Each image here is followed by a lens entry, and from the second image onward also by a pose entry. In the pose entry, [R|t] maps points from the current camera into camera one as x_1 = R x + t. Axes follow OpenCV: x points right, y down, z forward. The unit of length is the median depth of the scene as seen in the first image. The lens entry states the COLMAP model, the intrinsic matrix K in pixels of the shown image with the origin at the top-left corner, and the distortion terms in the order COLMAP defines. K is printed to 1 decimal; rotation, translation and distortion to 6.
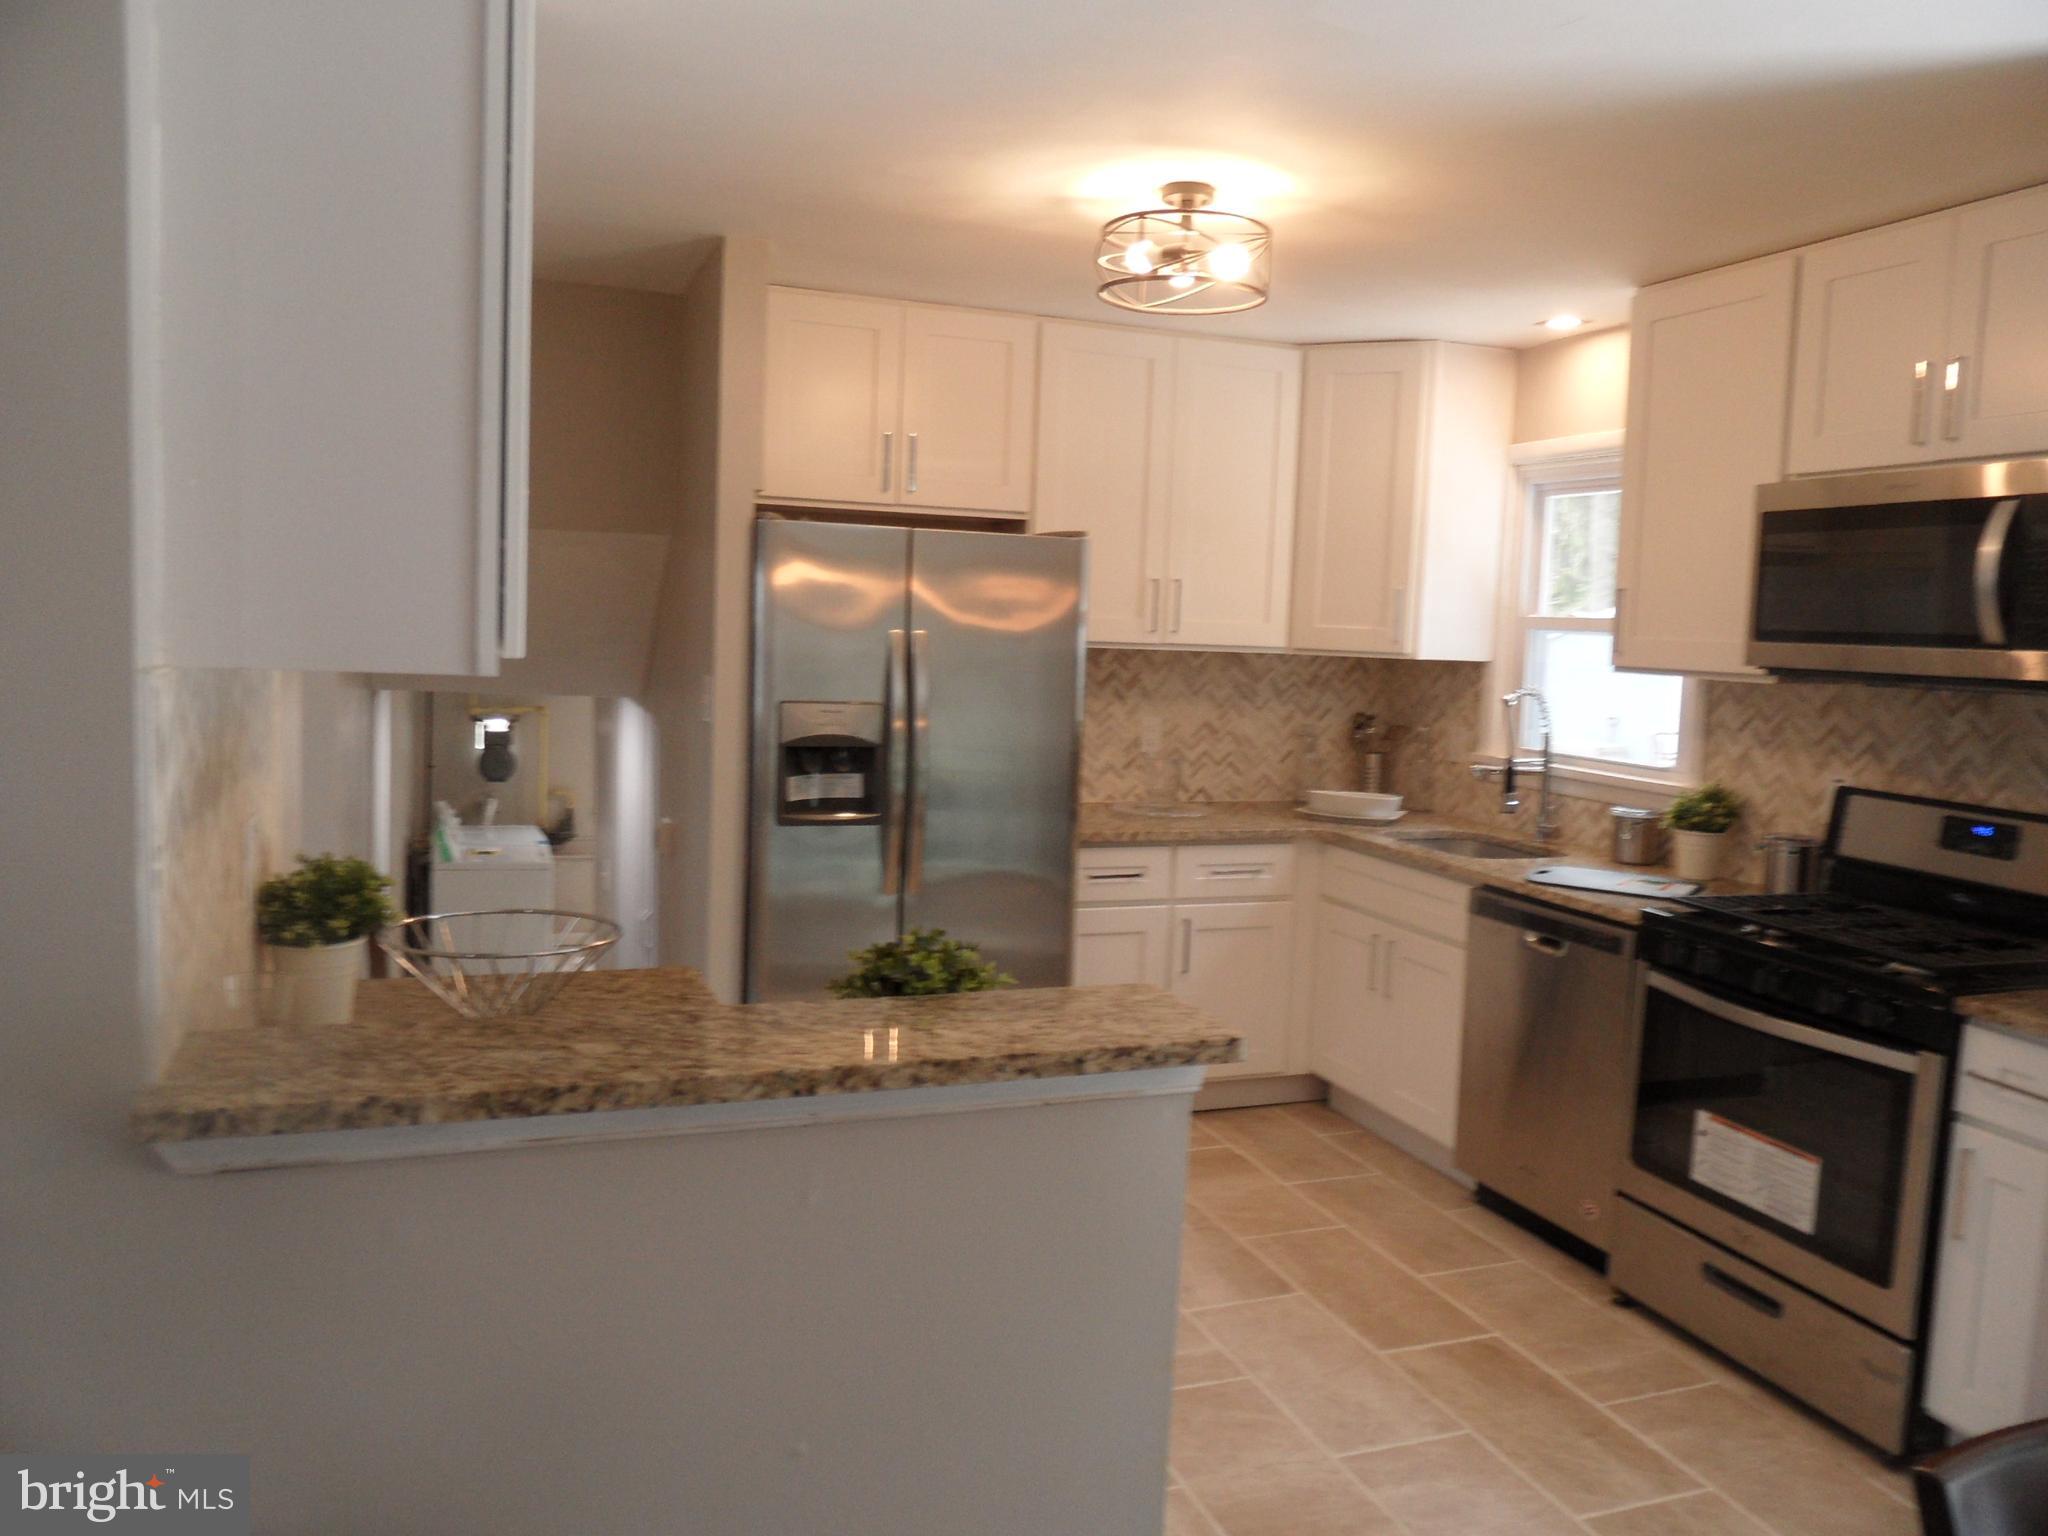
lens RADIAL K [[1518.9, 0, 1024.0], [0, 1518.9, 768.0], [0, 0, 1]] dist [-0.013067, 0.000349]
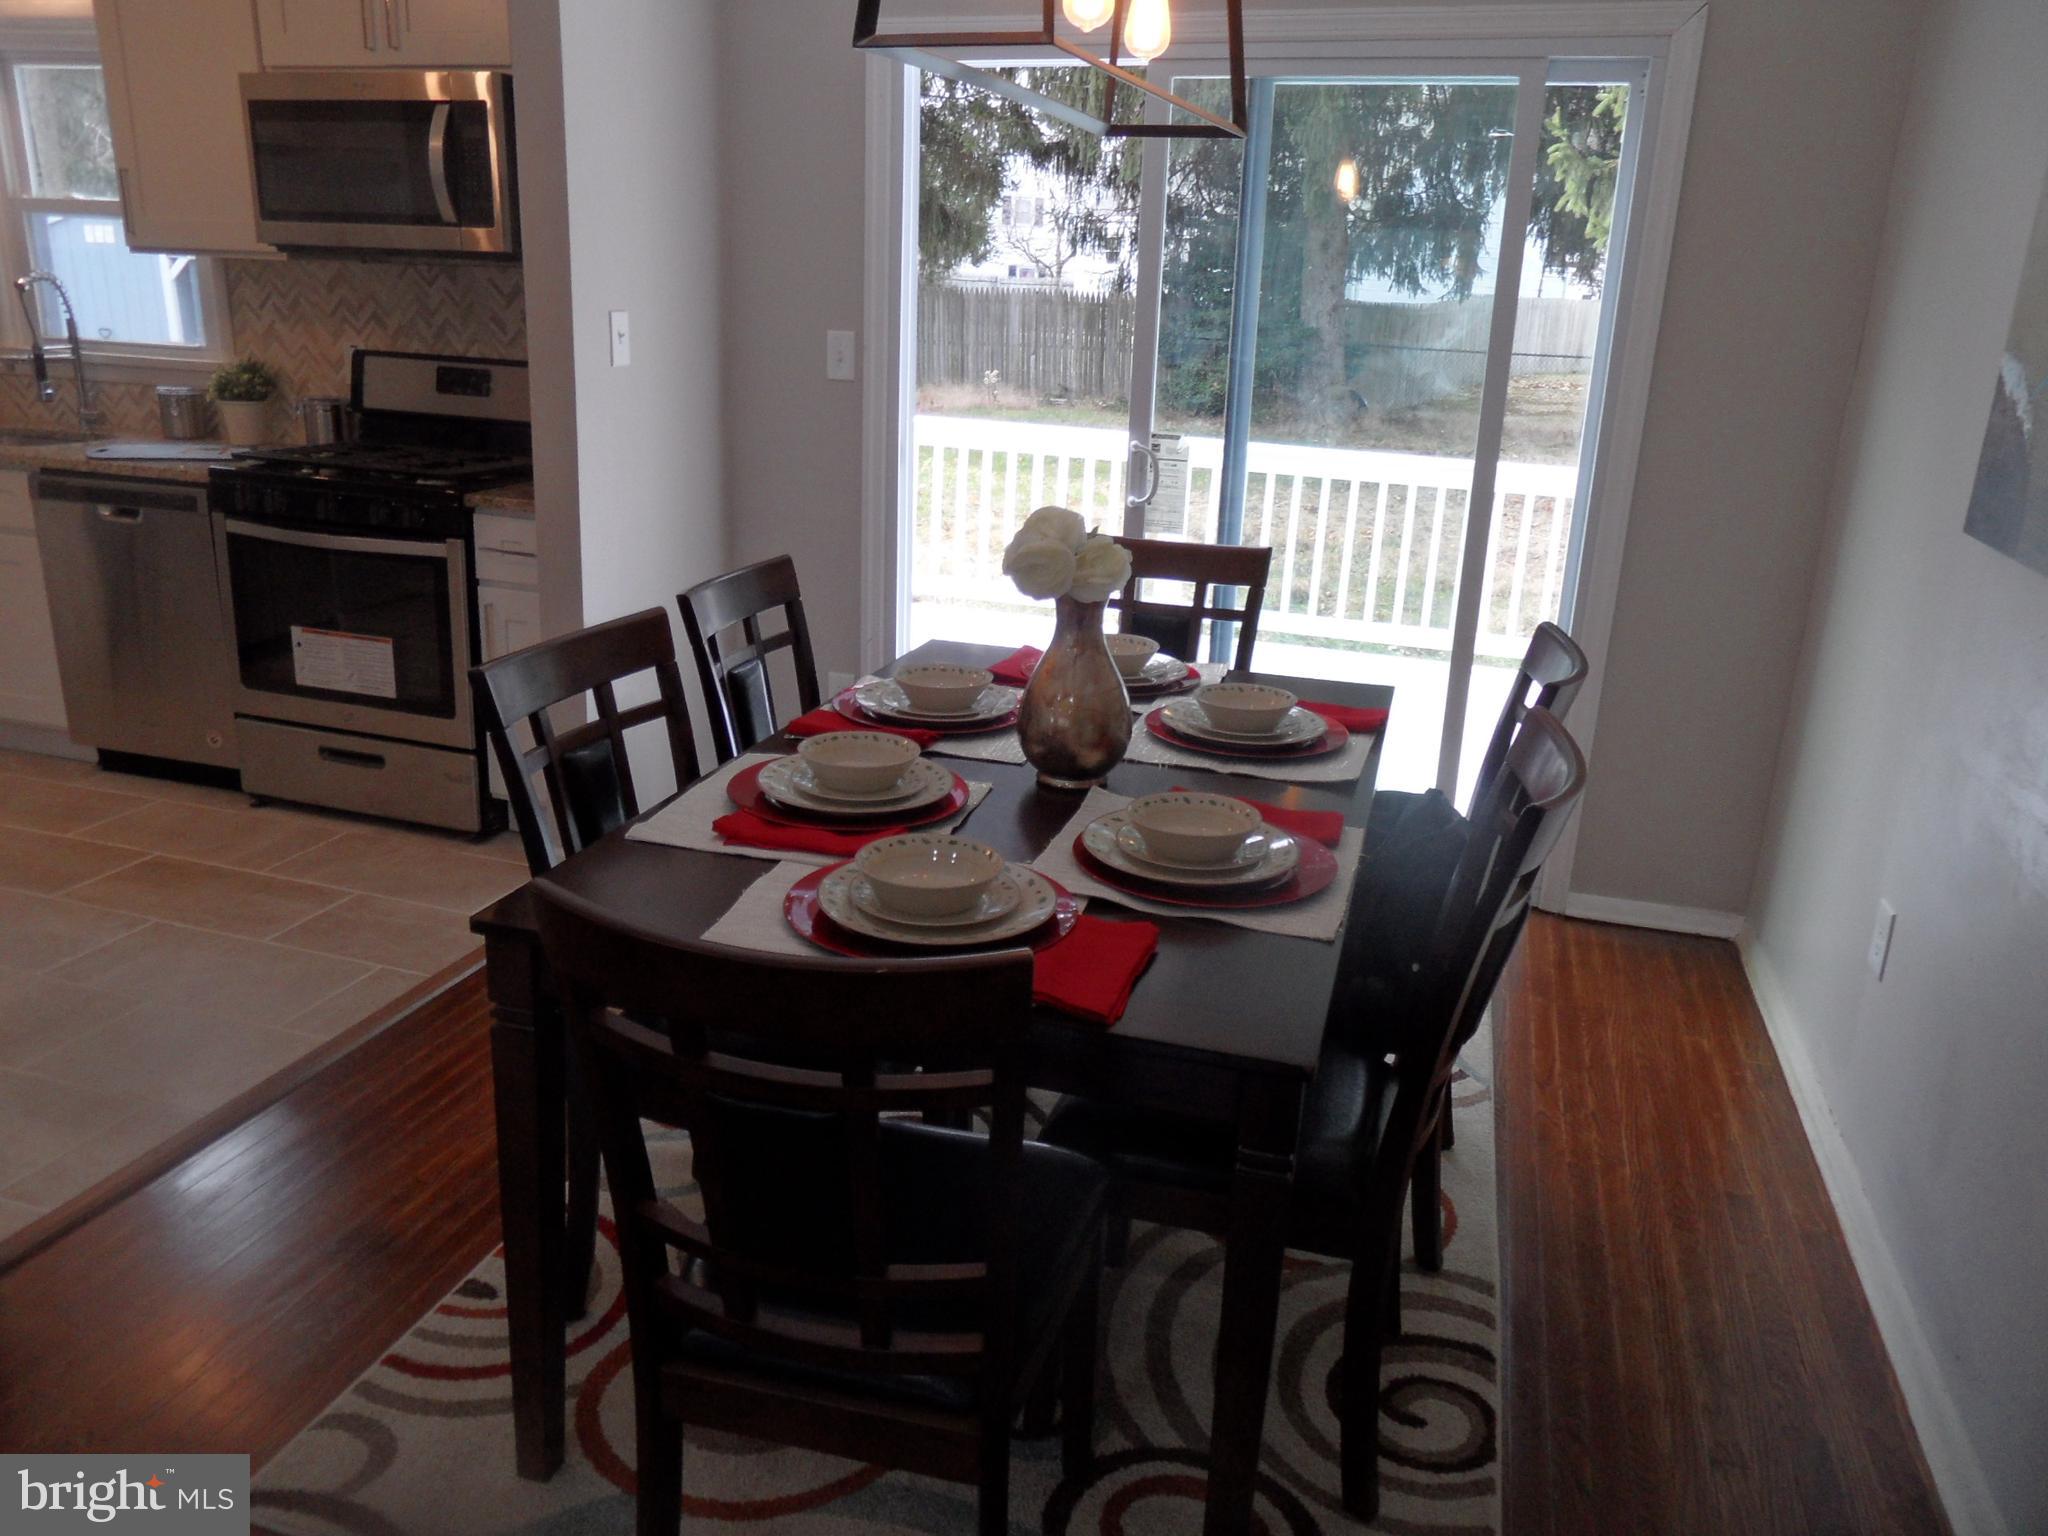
lens RADIAL K [[1518.9, 0, 1024.0], [0, 1518.9, 768.0], [0, 0, 1]] dist [-0.013067, 0.000349]
pose [[0.617158, -0.248913, 0.746430, -0.112058], [0.055644, 0.960075, 0.274151, 0.030657], [-0.784869, -0.127661, 0.606369, -0.187151]]
